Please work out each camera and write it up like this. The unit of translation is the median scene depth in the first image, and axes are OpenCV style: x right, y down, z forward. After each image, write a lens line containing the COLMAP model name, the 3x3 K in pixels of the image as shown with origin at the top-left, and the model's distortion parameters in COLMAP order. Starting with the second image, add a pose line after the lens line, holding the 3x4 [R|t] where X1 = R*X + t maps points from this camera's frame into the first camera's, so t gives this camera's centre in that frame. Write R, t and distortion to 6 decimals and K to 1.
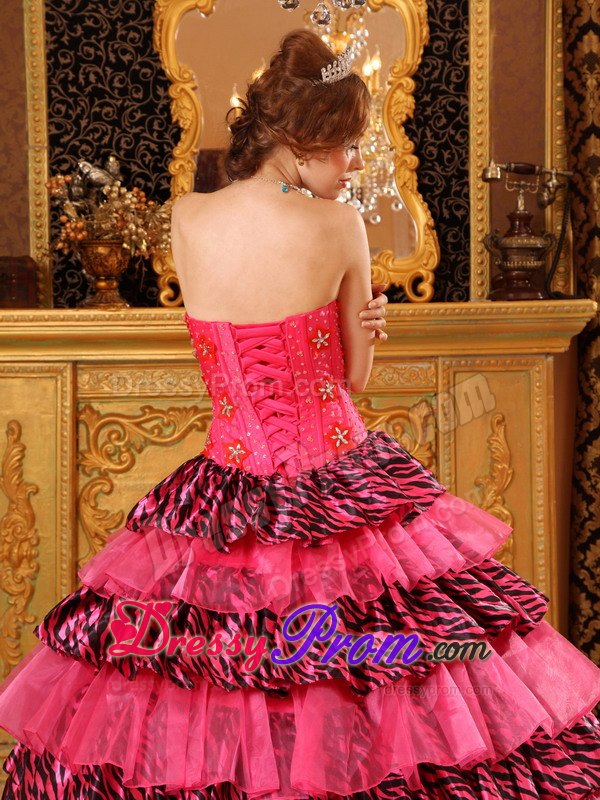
lens RADIAL K [[1538.0, 0, 295.5], [0, 1538.0, 413.0], [0, 0, 1]] dist [0.343343, -0.069802]
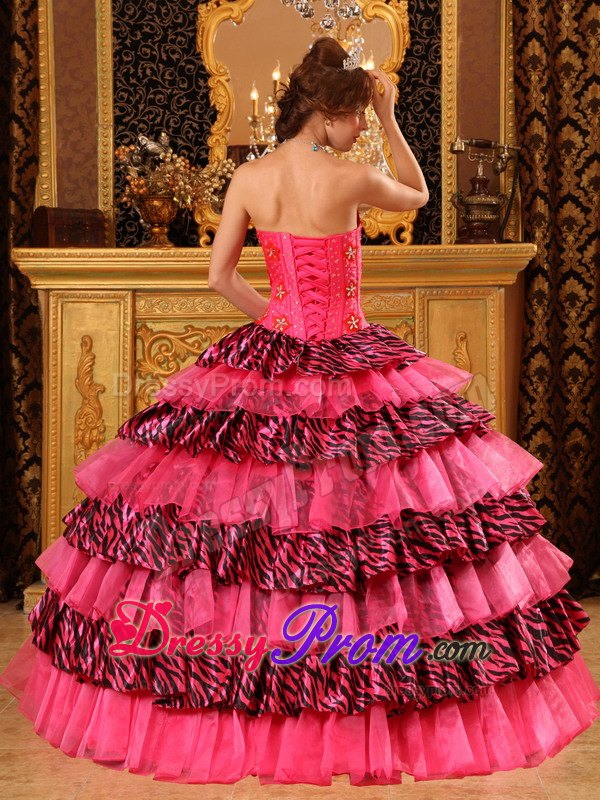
lens RADIAL K [[1491.0, 0, 298.7], [0, 1491.0, 374.1], [0, 0, 1]] dist [0.365883, -0.103399]
pose [[0.999971, 0.007274, 0.002235, -0.007458], [-0.007217, 0.999671, -0.024632, 0.064967], [-0.002414, 0.024615, 0.999694, -0.241321]]
